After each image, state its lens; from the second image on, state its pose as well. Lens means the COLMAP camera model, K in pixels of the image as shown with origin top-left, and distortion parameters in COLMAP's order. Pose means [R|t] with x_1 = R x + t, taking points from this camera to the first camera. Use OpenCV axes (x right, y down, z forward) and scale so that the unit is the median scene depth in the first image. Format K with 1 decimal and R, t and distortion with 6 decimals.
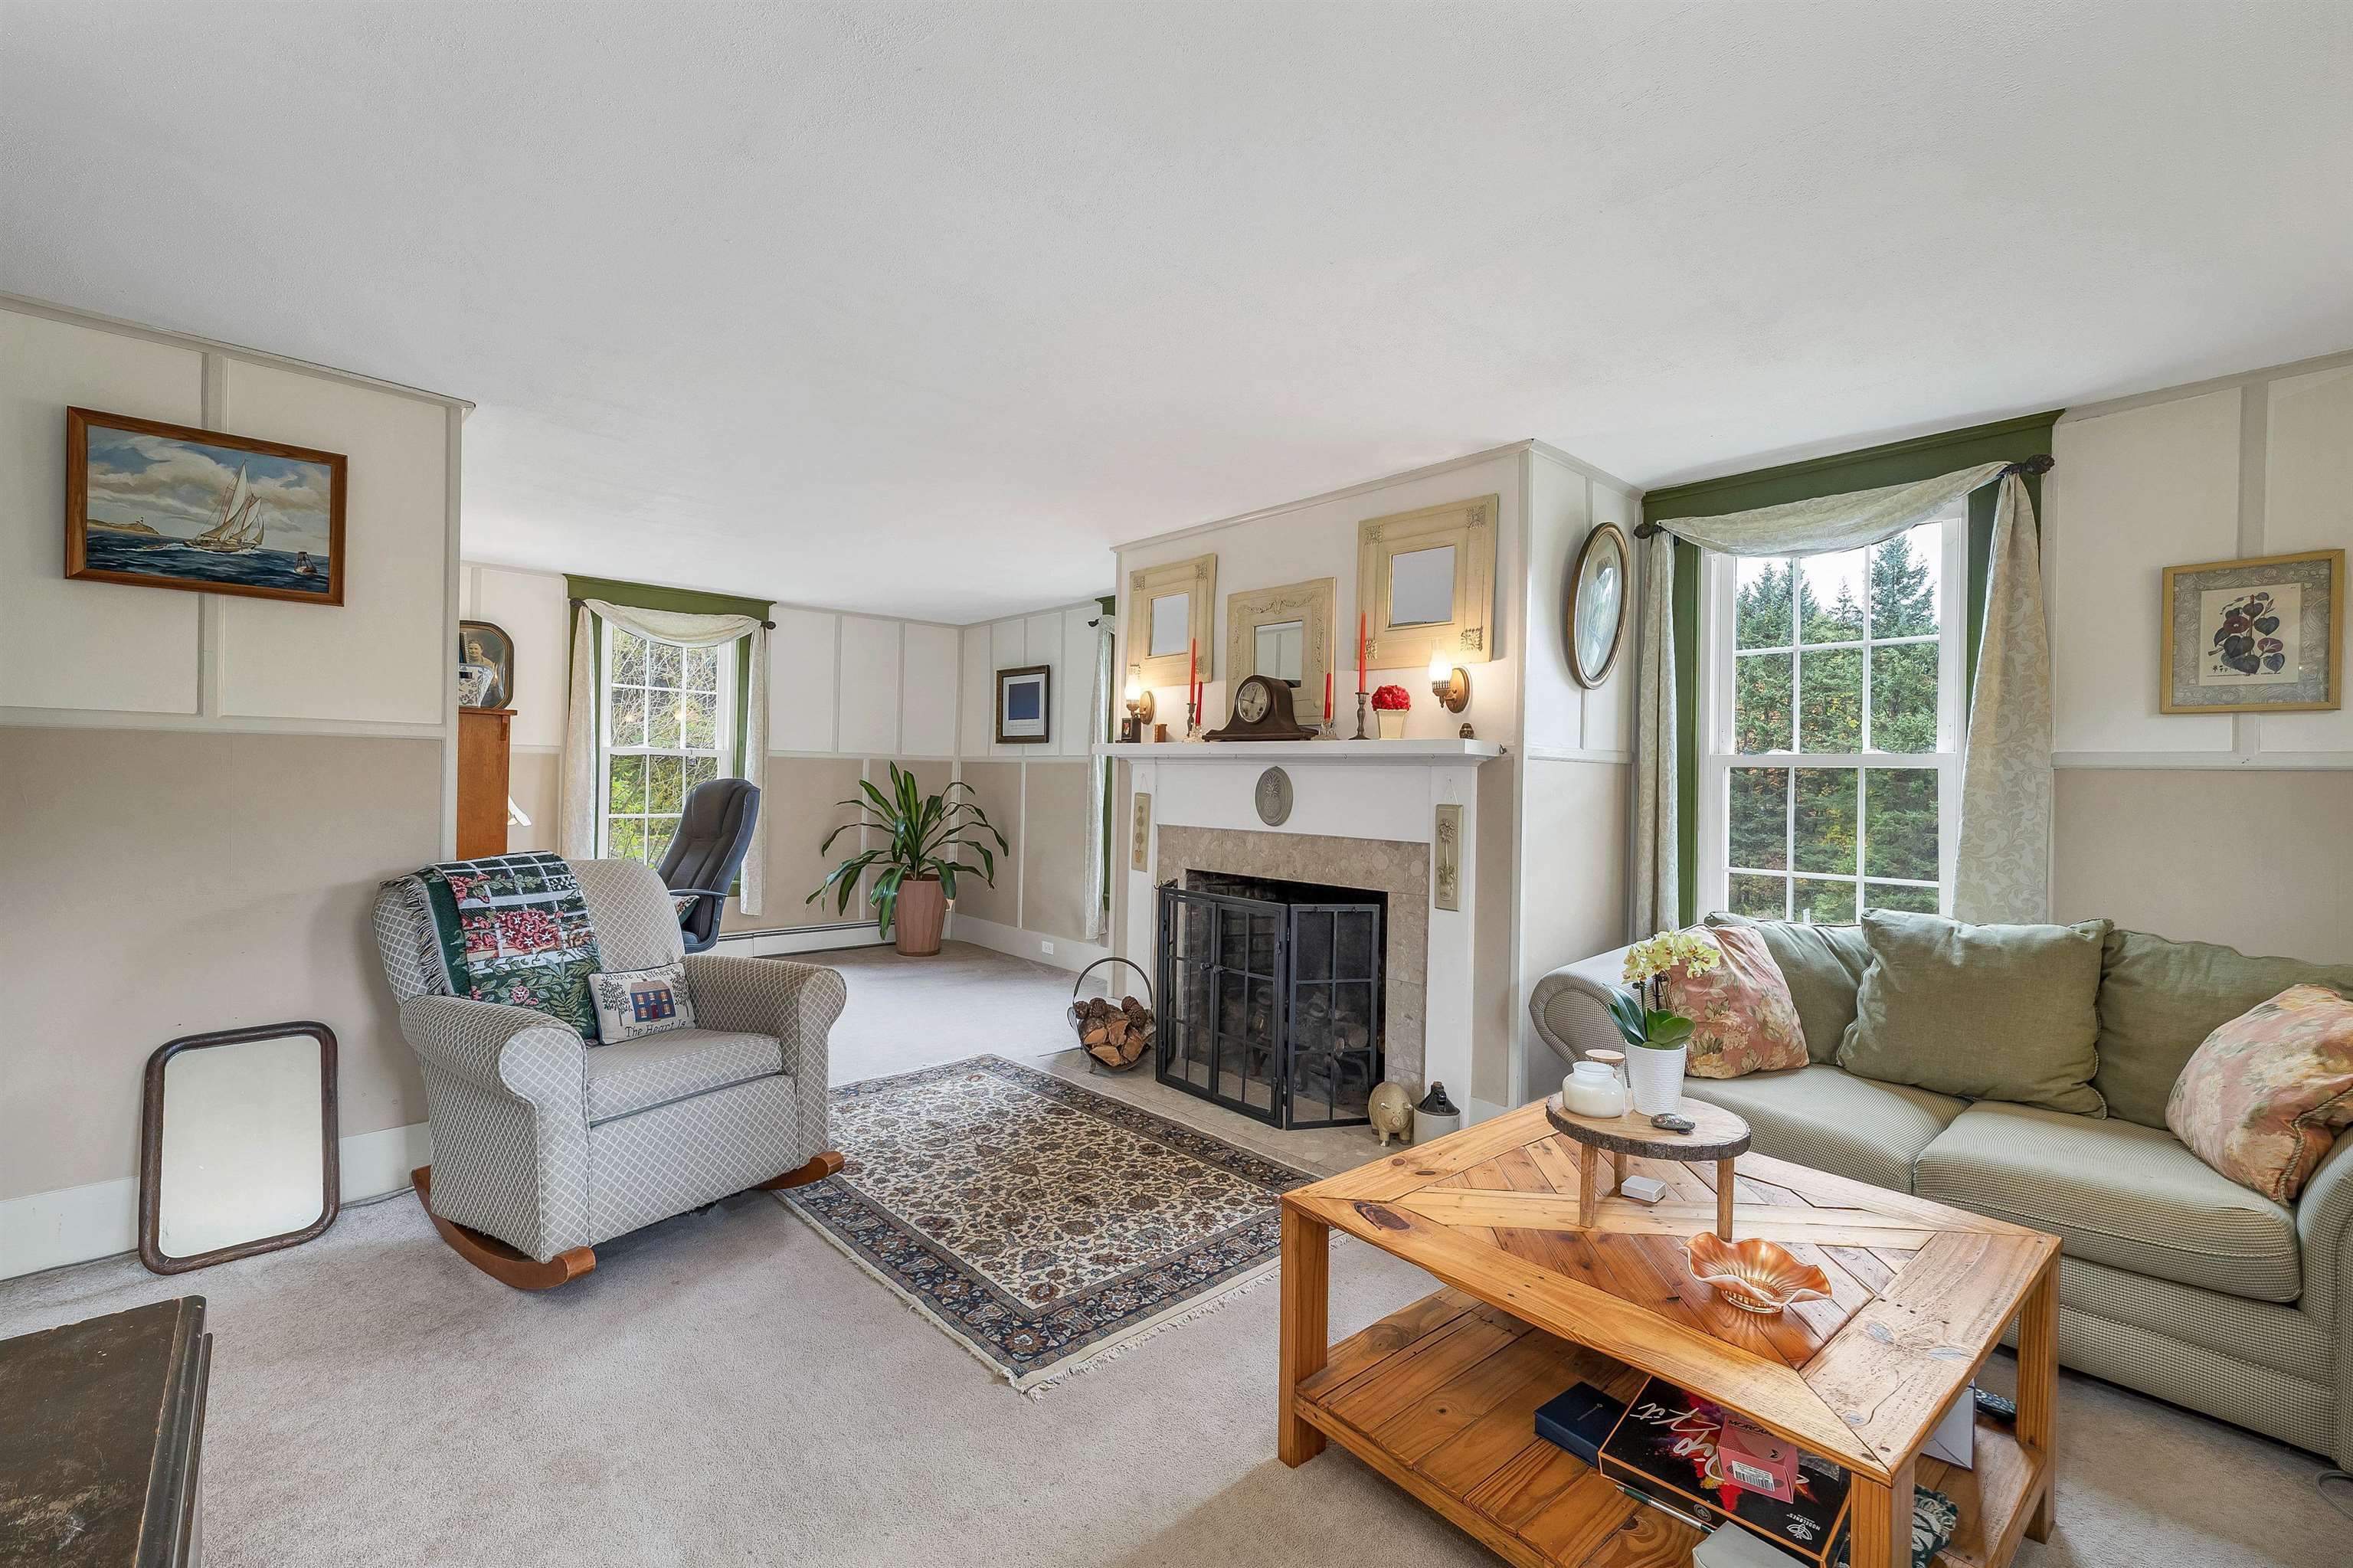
lens RADIAL K [[999.1, 0, 1181.5], [0, 999.1, 779.5], [0, 0, 1]] dist [-0.001155, -0.000071]
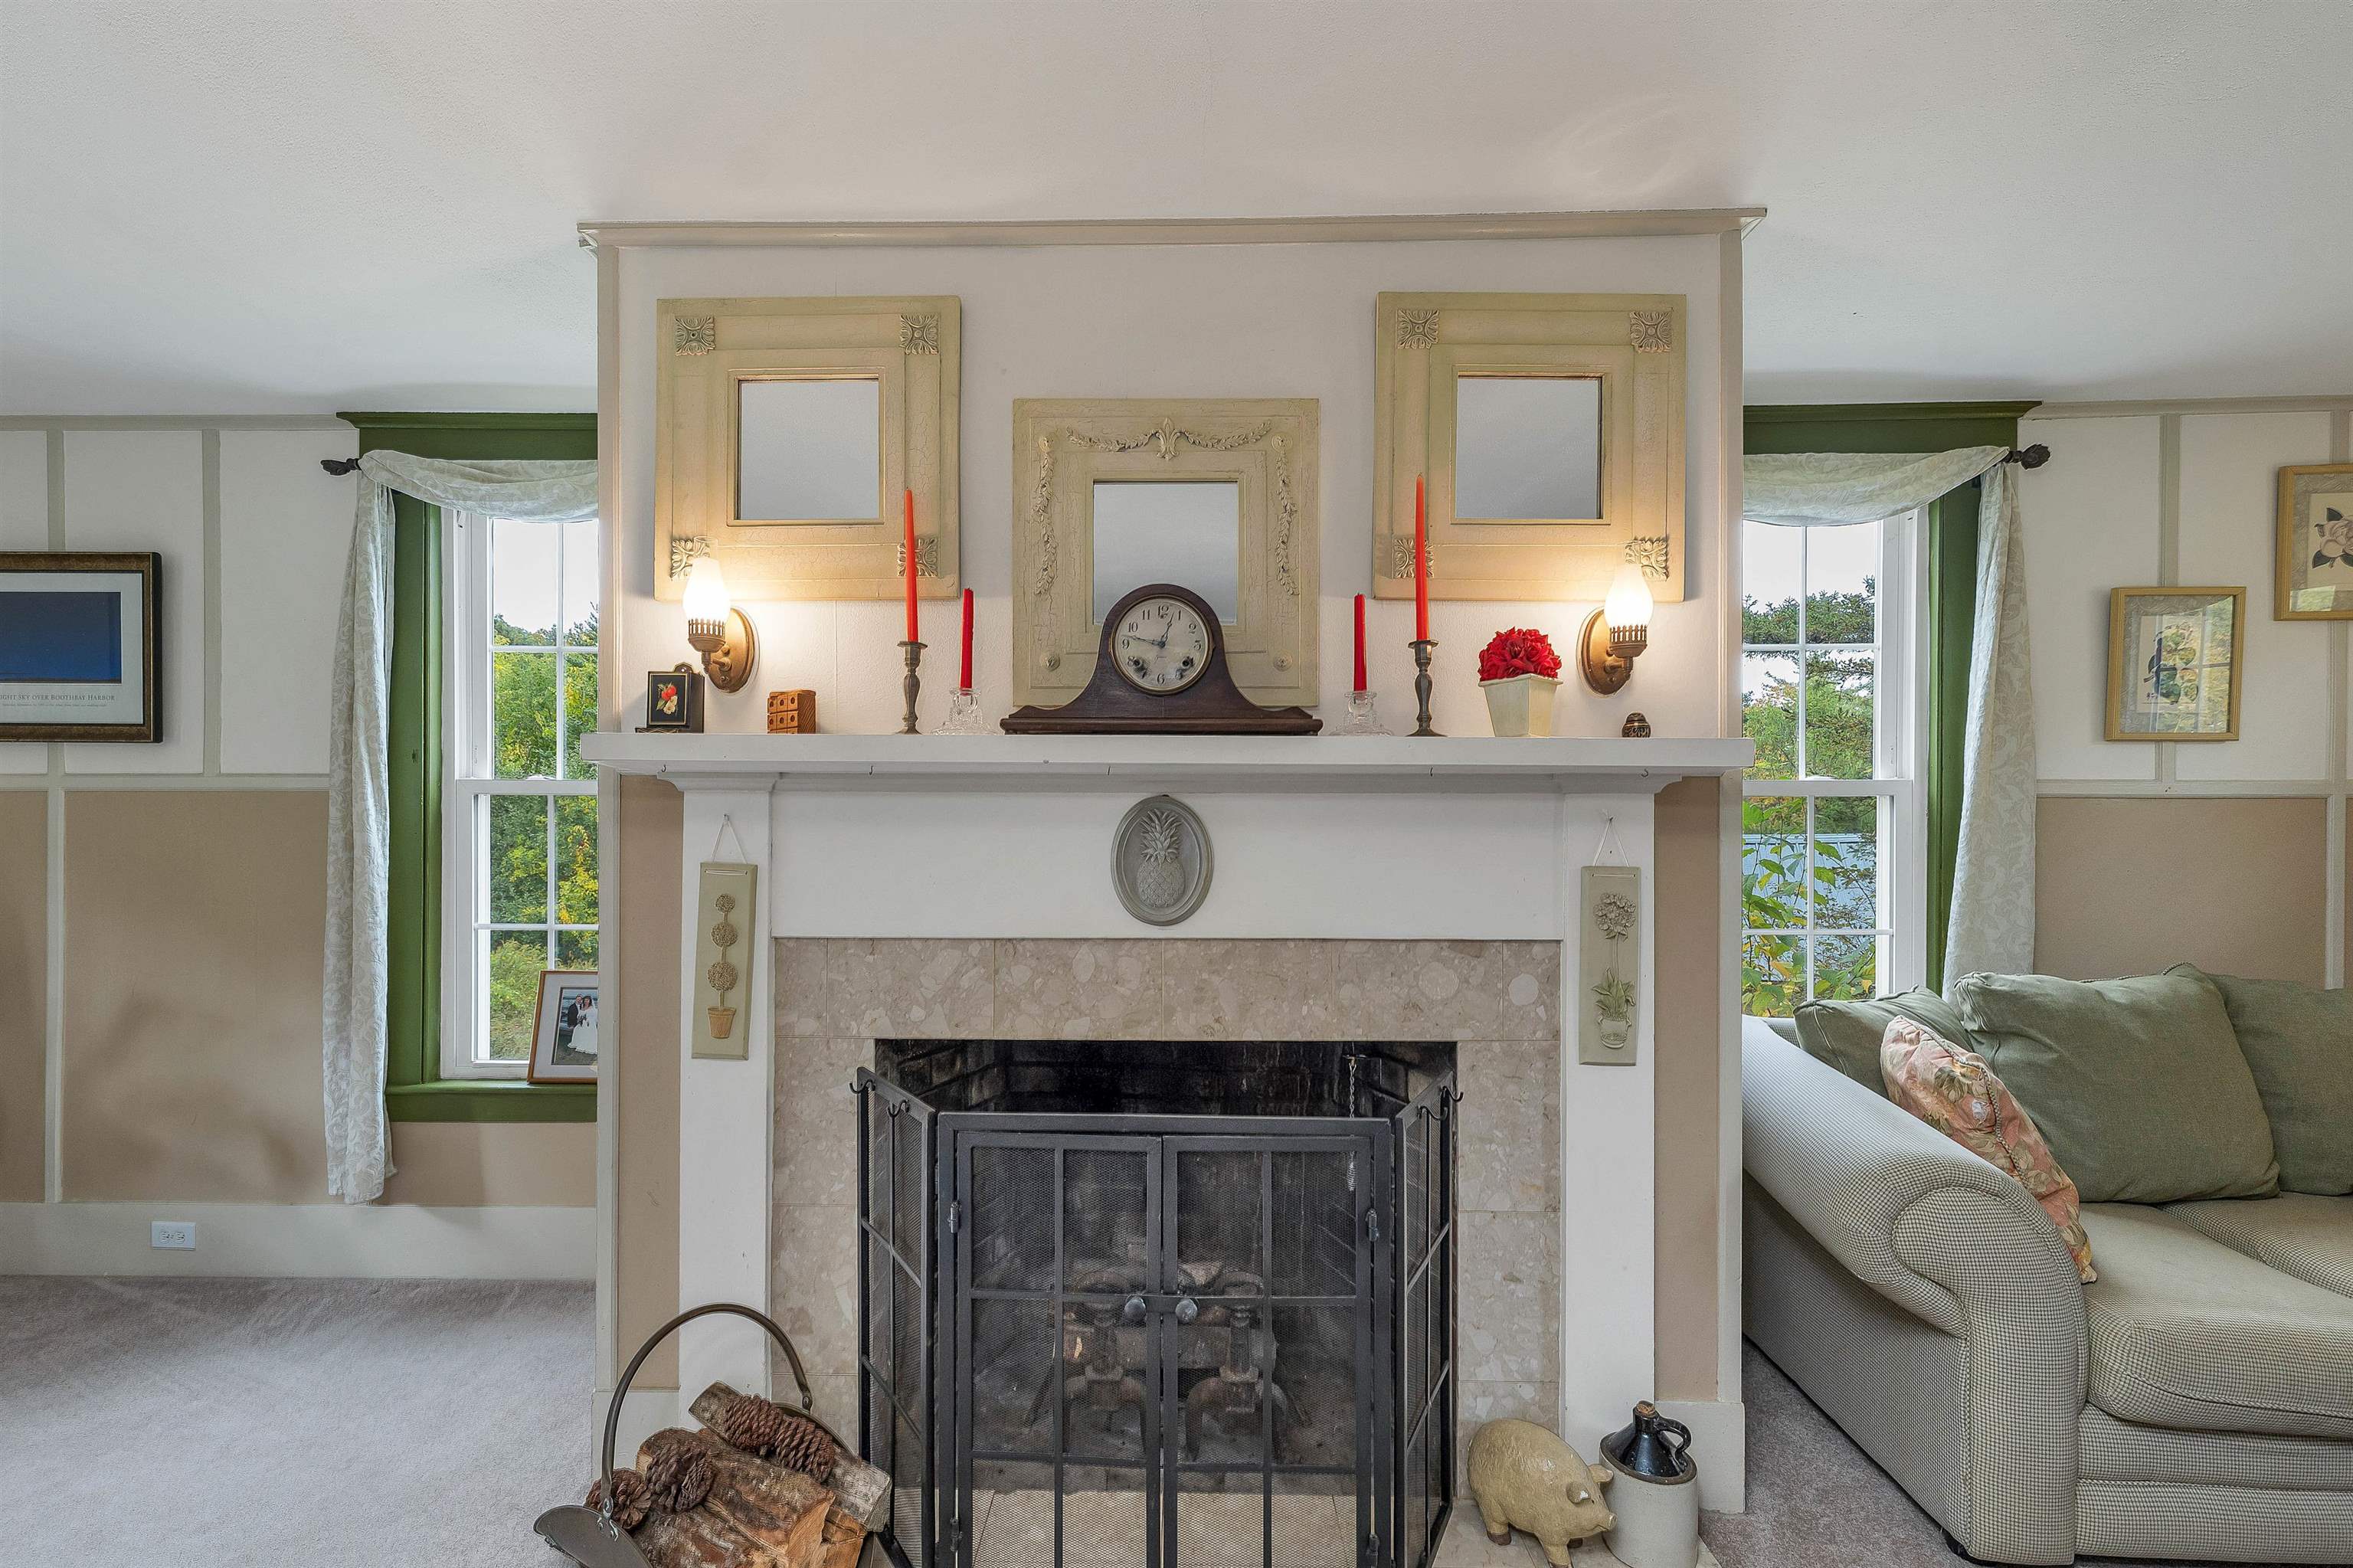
lens RADIAL K [[976.9, 0, 1170.1], [0, 976.9, 824.7], [0, 0, 1]] dist [-0.000141, -0.000190]
pose [[0.691492, -0.018789, 0.722140, -0.259183], [0.011567, 0.999822, 0.014939, -0.006751], [-0.722291, -0.001977, 0.691586, 0.787987]]
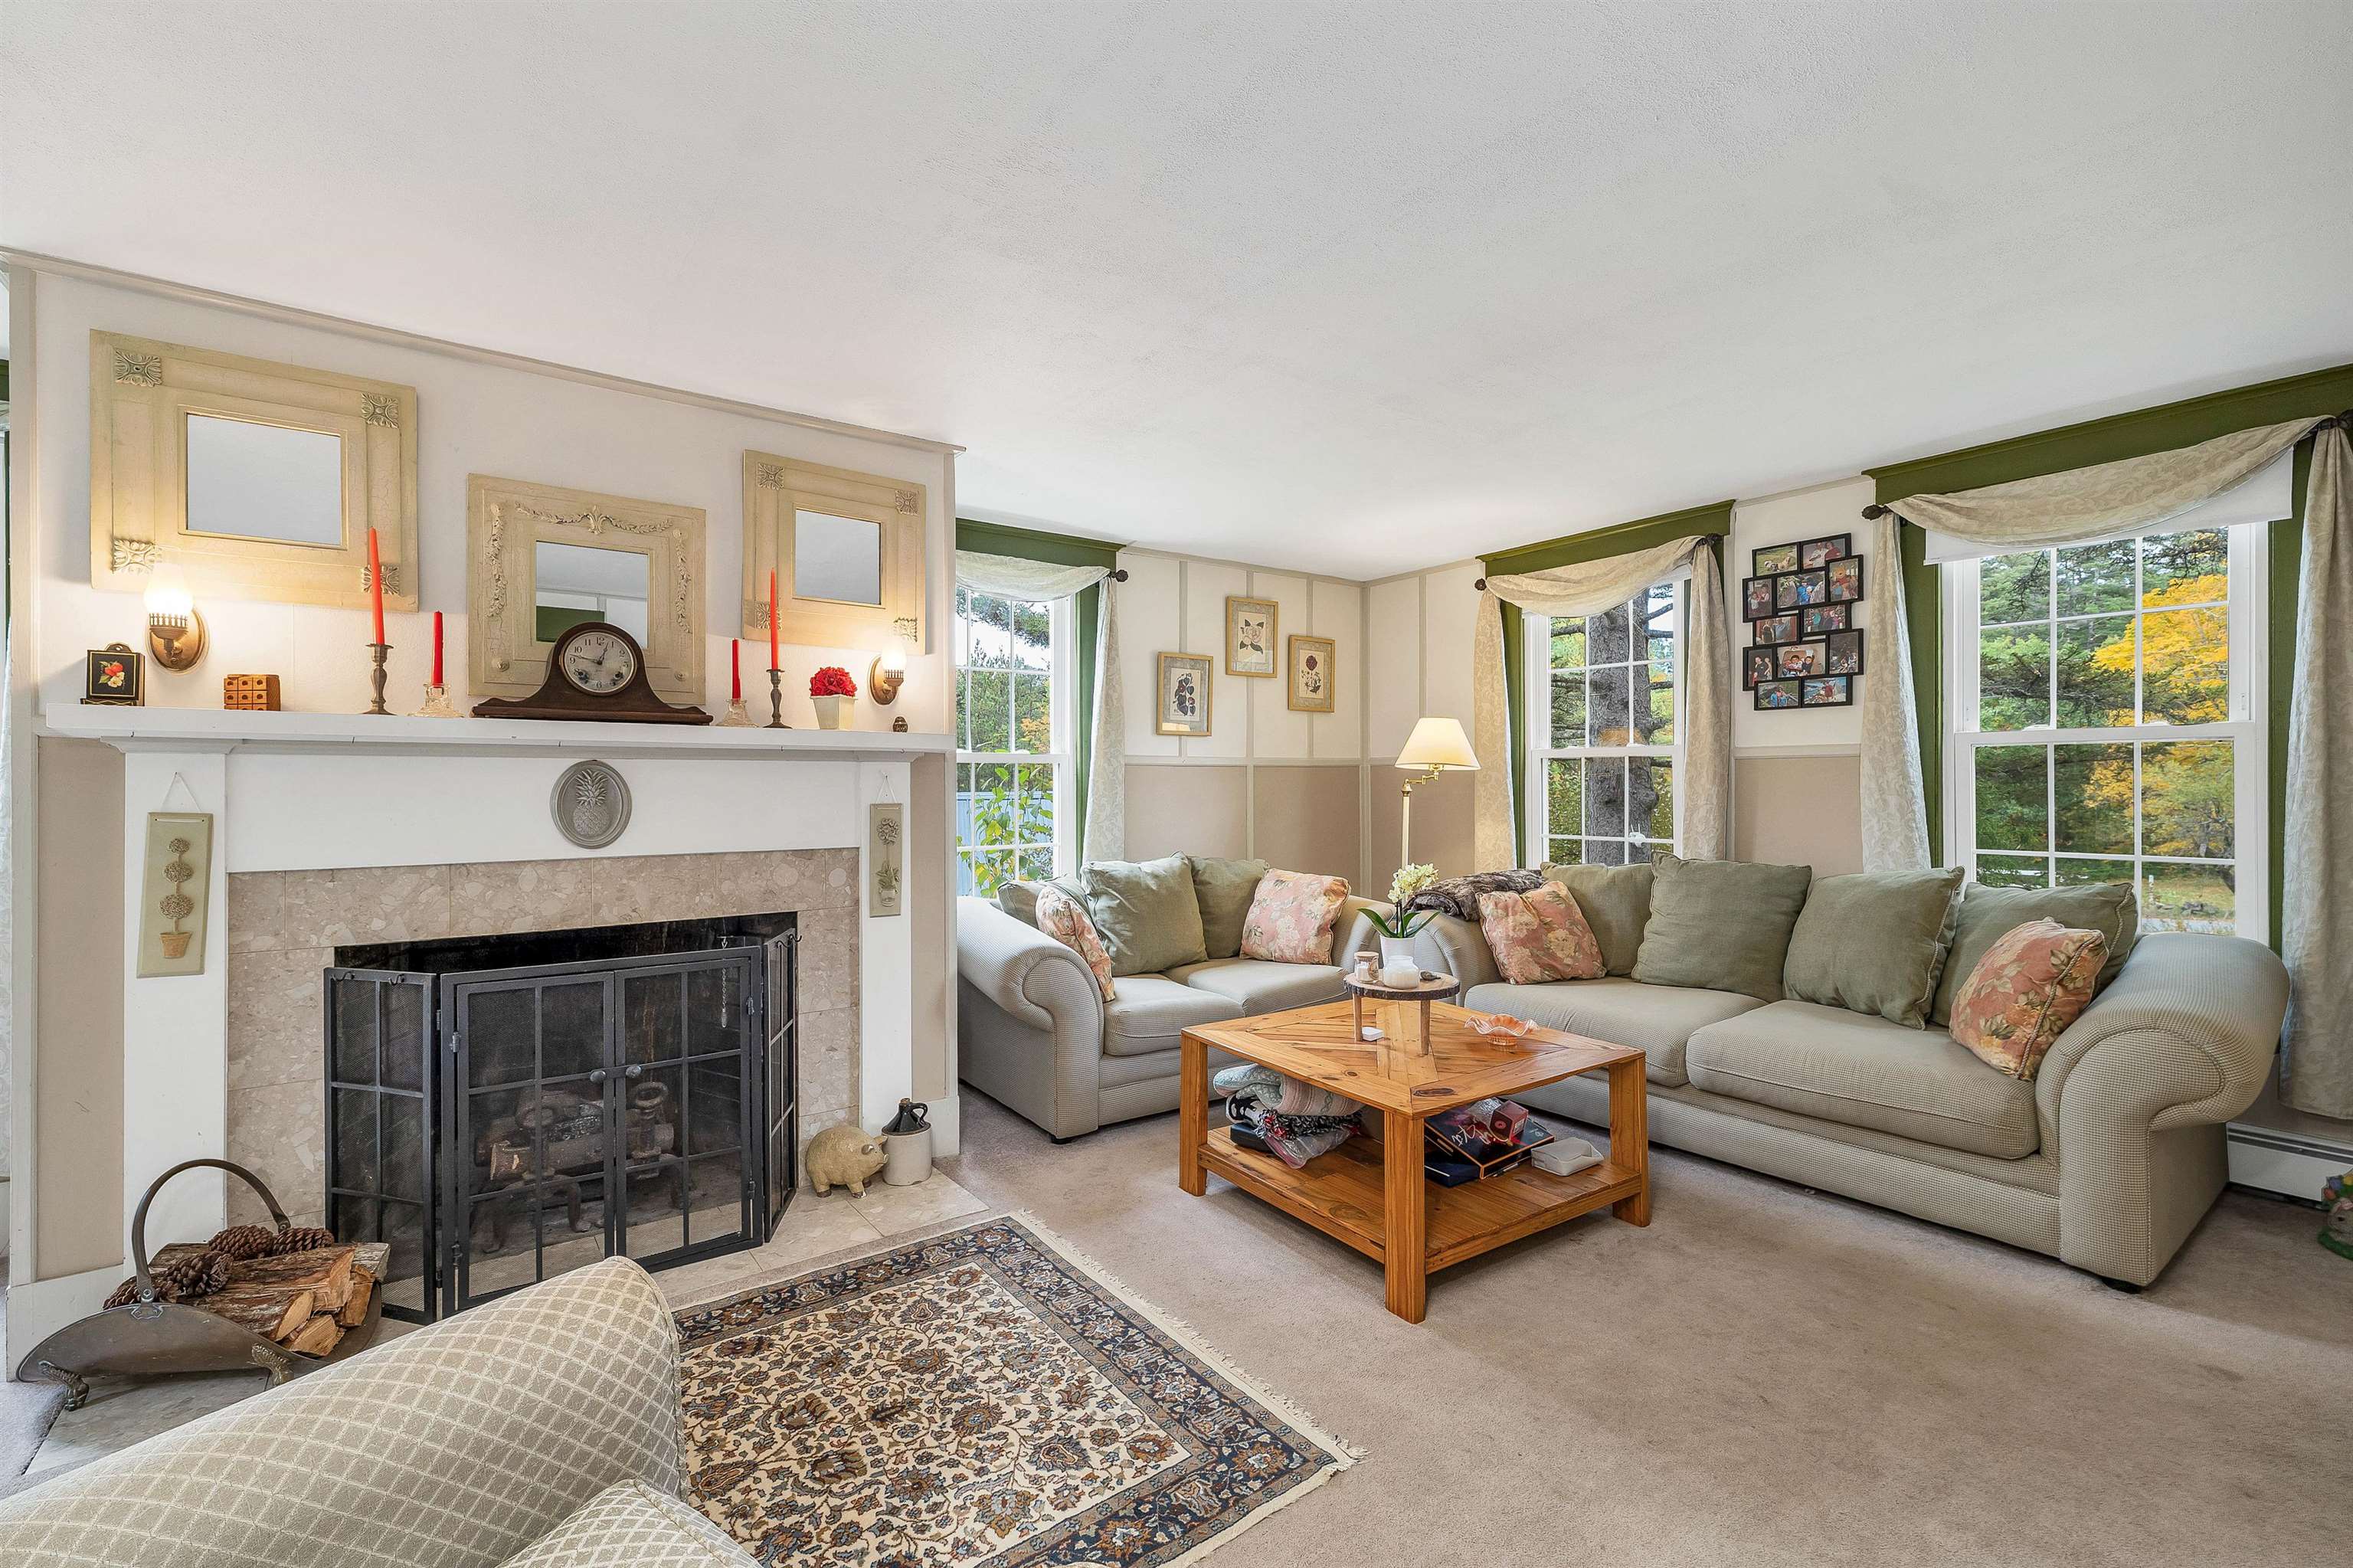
lens RADIAL K [[1003.6, 0, 1176.5], [0, 1003.6, 784.0], [0, 0, 1]] dist [0.001381, -0.000099]
pose [[0.104149, -0.019061, 0.994379, -0.615644], [0.005191, 0.999813, 0.018622, -0.008427], [-0.994548, 0.003223, 0.104228, 0.615772]]
